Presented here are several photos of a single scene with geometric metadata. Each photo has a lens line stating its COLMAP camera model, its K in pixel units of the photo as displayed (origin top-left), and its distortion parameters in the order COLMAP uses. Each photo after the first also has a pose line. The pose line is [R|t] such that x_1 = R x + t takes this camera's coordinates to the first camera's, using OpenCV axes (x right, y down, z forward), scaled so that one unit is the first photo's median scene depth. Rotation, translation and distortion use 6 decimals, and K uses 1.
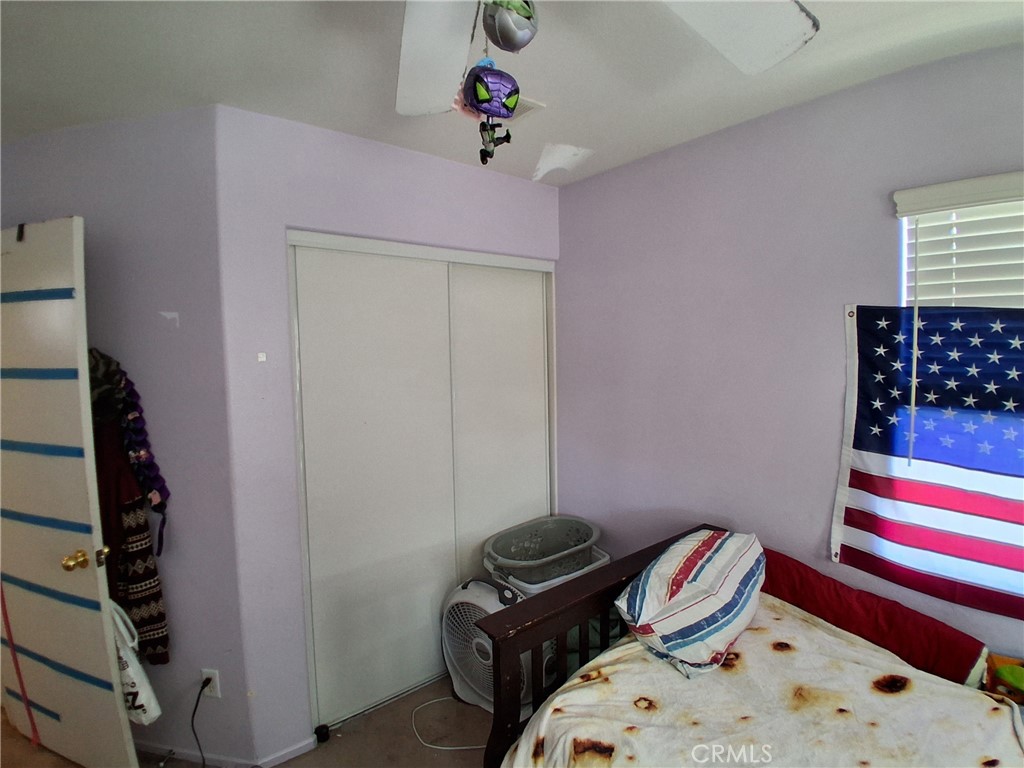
lens RADIAL K [[508.4, 0, 512.0], [0, 508.4, 384.0], [0, 0, 1]] dist [0.011806, -0.051352]
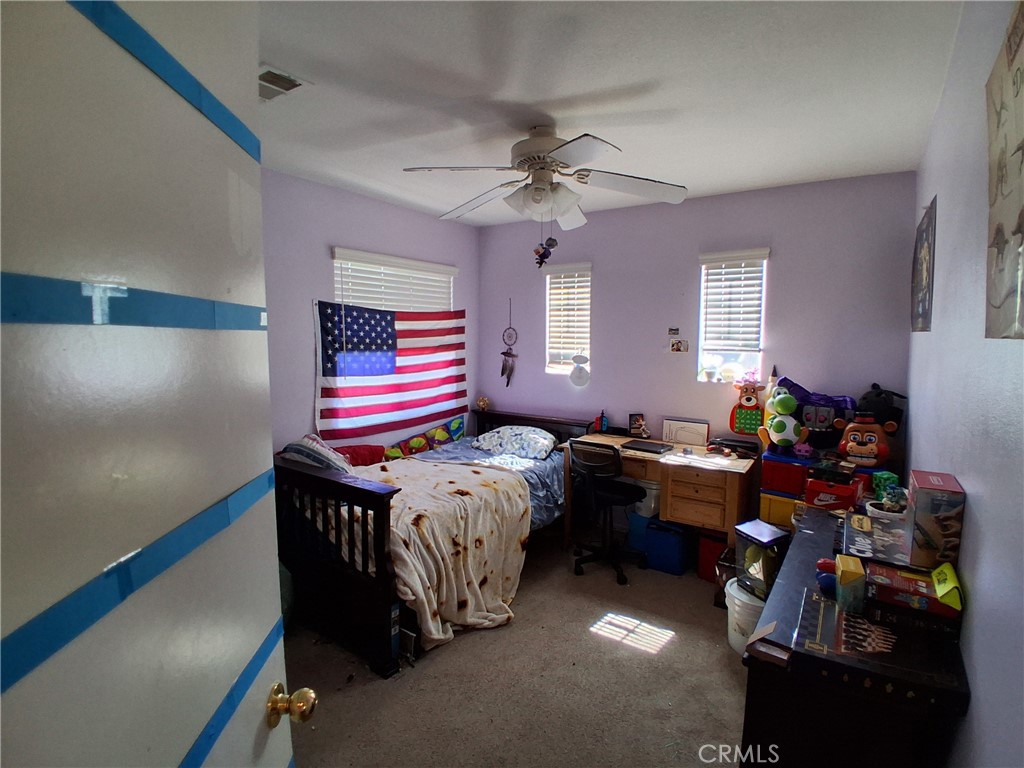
lens RADIAL K [[508.4, 0, 512.0], [0, 508.4, 384.0], [0, 0, 1]] dist [0.011806, -0.051352]
pose [[-0.273413, -0.081380, 0.958448, -1.433898], [0.065233, 0.992552, 0.102884, 0.006833], [-0.959682, 0.090652, -0.266068, 0.884388]]
